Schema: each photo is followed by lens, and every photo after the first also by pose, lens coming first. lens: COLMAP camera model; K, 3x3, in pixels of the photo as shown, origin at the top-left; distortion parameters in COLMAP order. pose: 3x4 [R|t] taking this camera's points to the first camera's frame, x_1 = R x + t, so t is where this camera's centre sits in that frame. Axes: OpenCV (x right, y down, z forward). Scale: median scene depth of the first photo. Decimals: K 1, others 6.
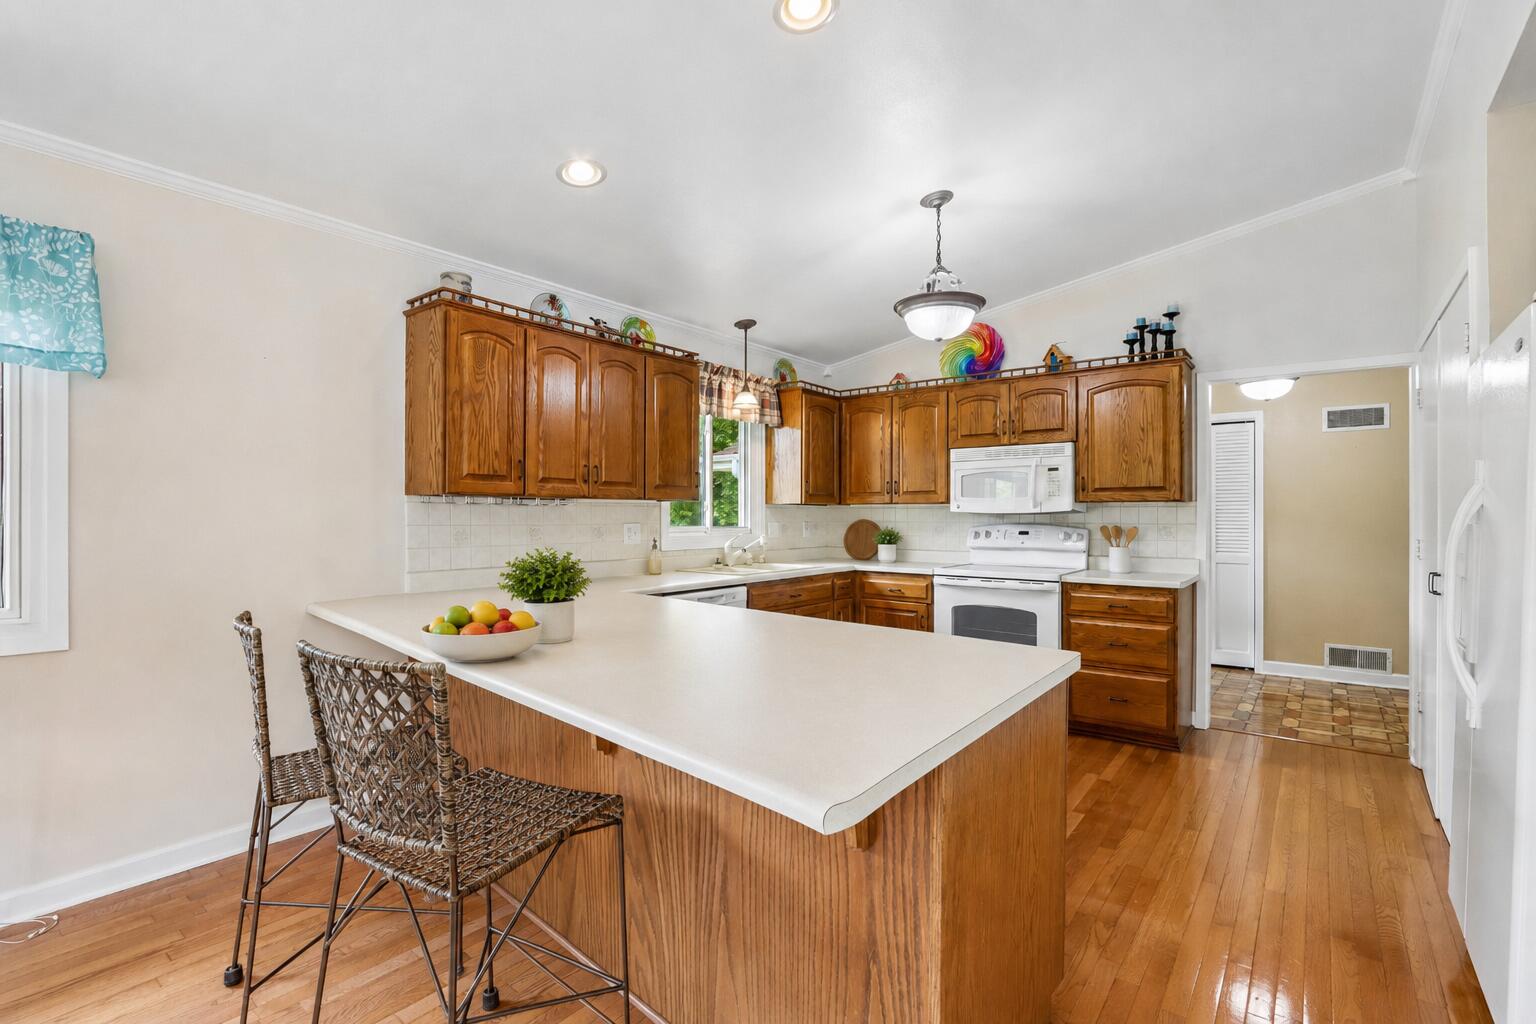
lens RADIAL K [[705.8, 0, 770.0], [0, 705.8, 513.6], [0, 0, 1]] dist [-0.002551, -0.001461]
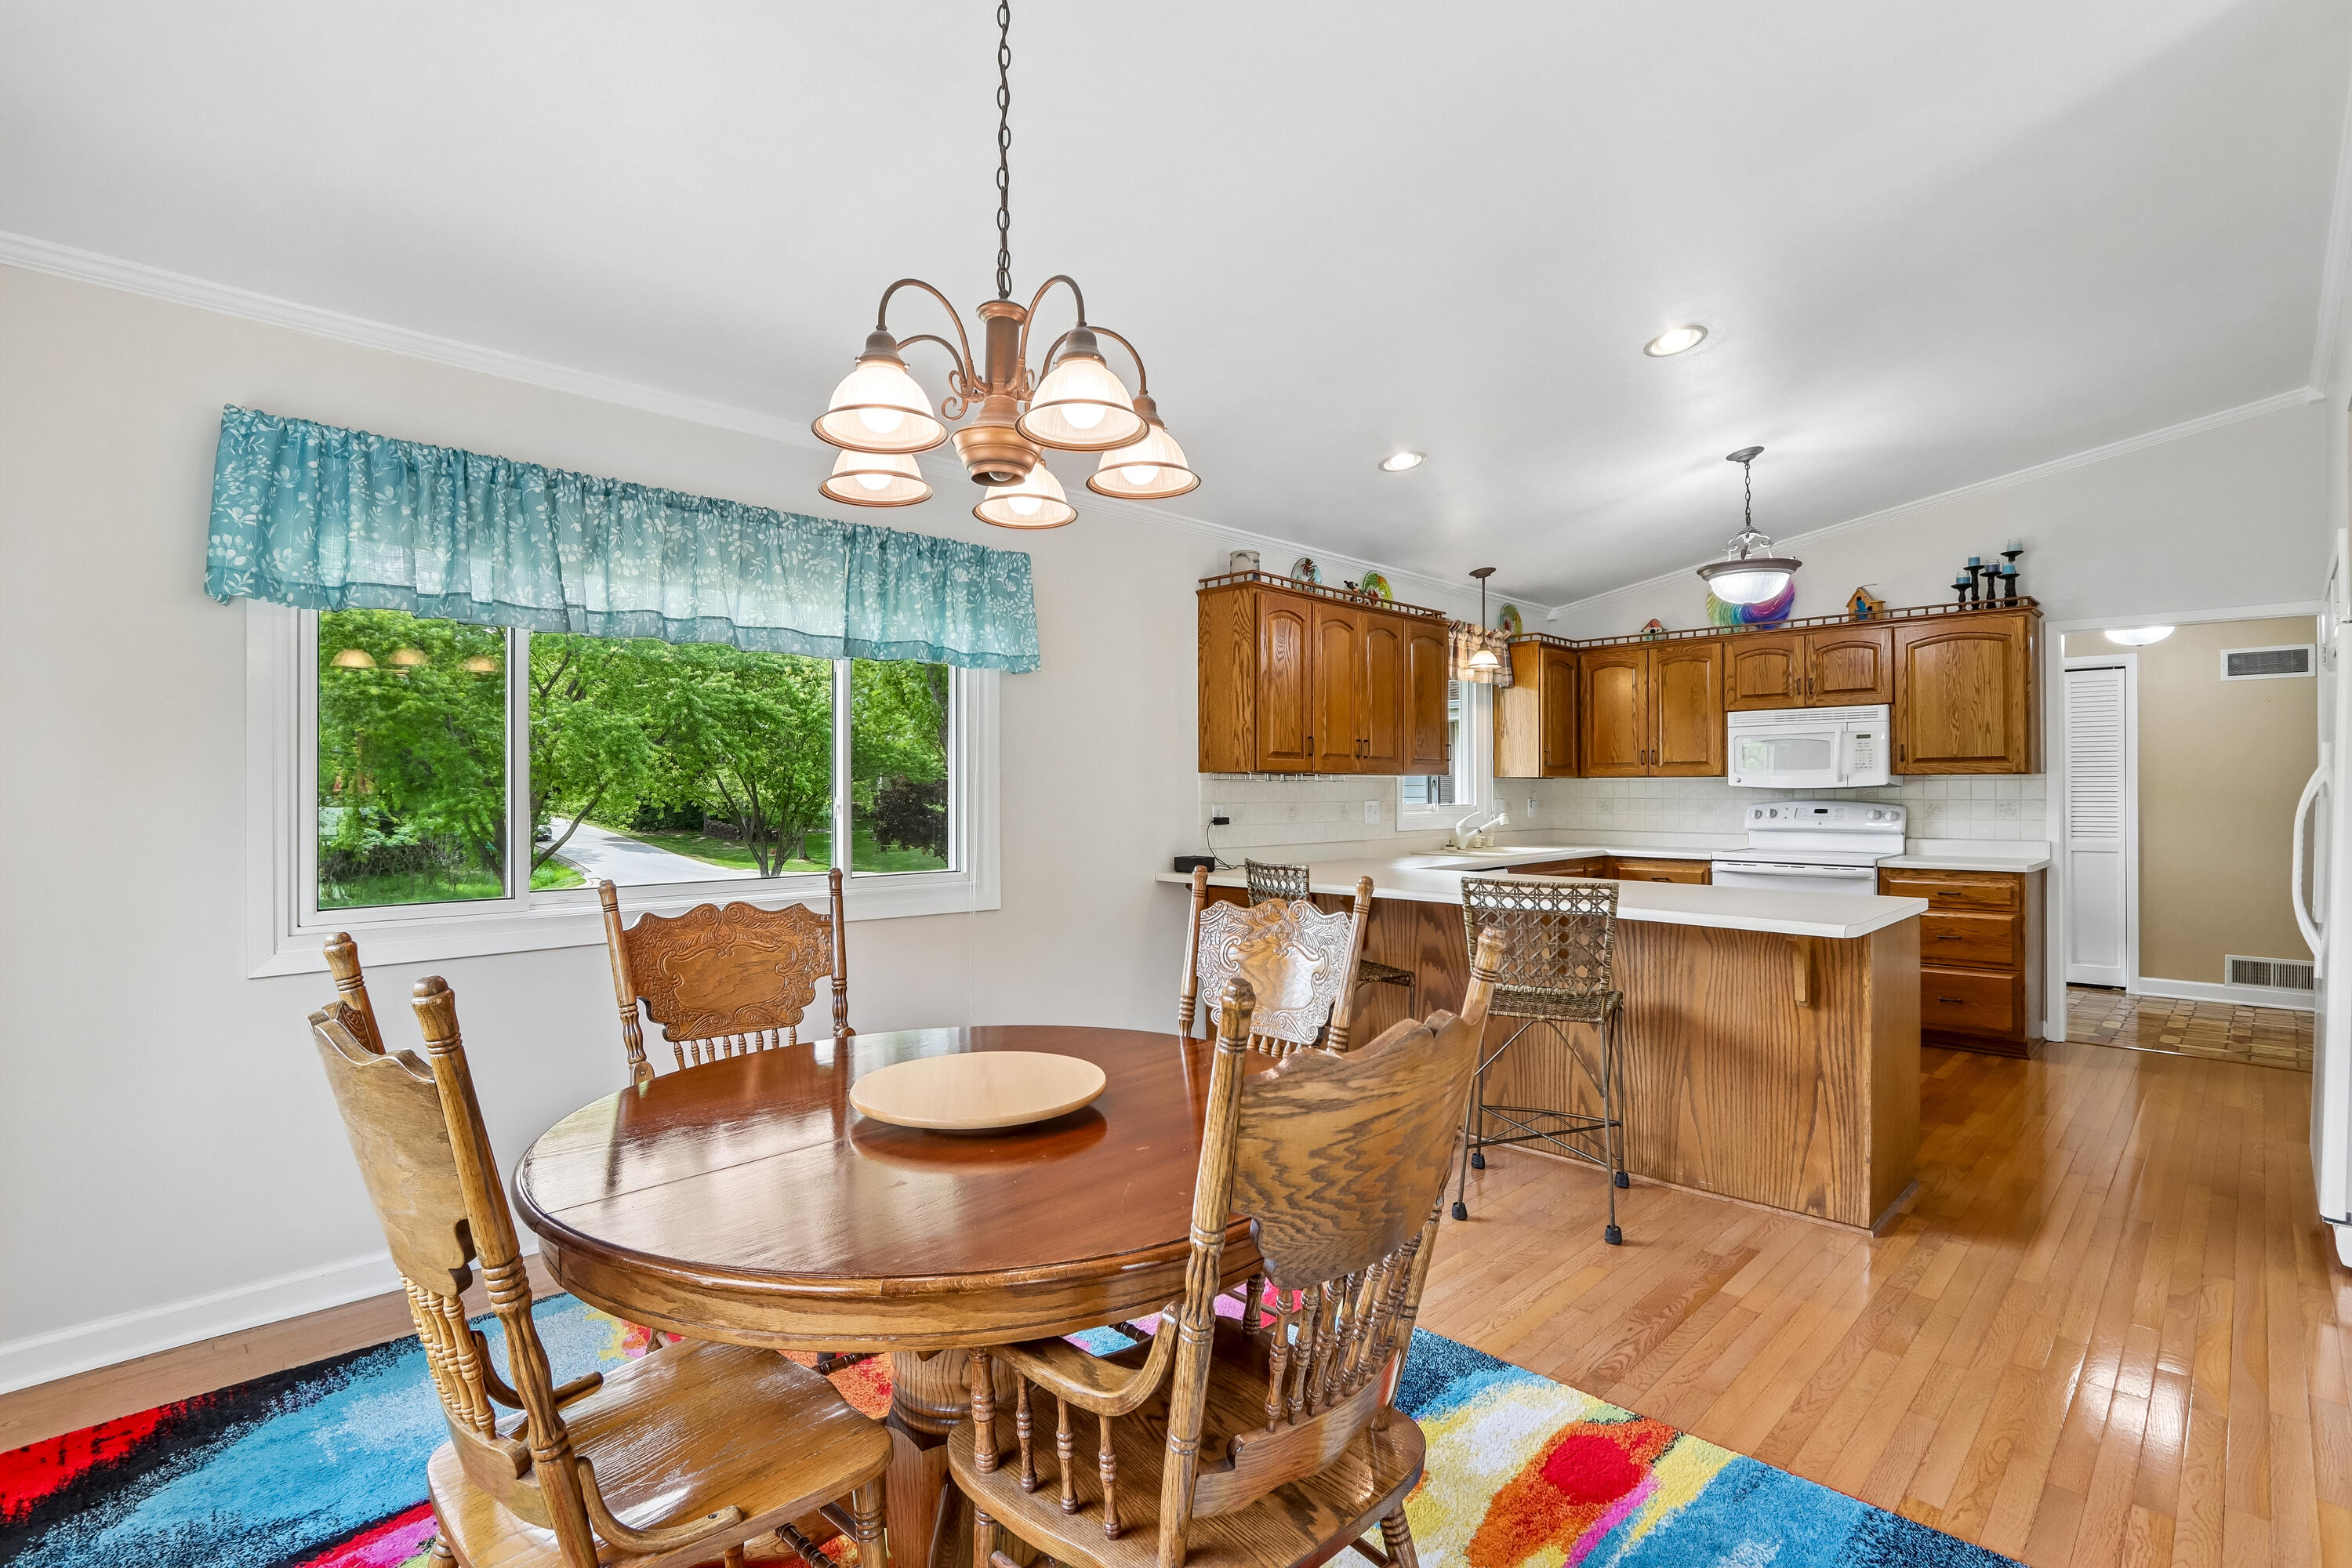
lens RADIAL K [[1100.7, 0, 1165.5], [0, 1100.7, 784.1], [0, 0, 1]] dist [-0.006504, 0.001230]
pose [[0.991877, -0.002692, -0.127175, -0.266859], [0.002305, 0.999992, -0.003191, -0.002656], [0.127183, 0.002872, 0.991875, -0.425050]]
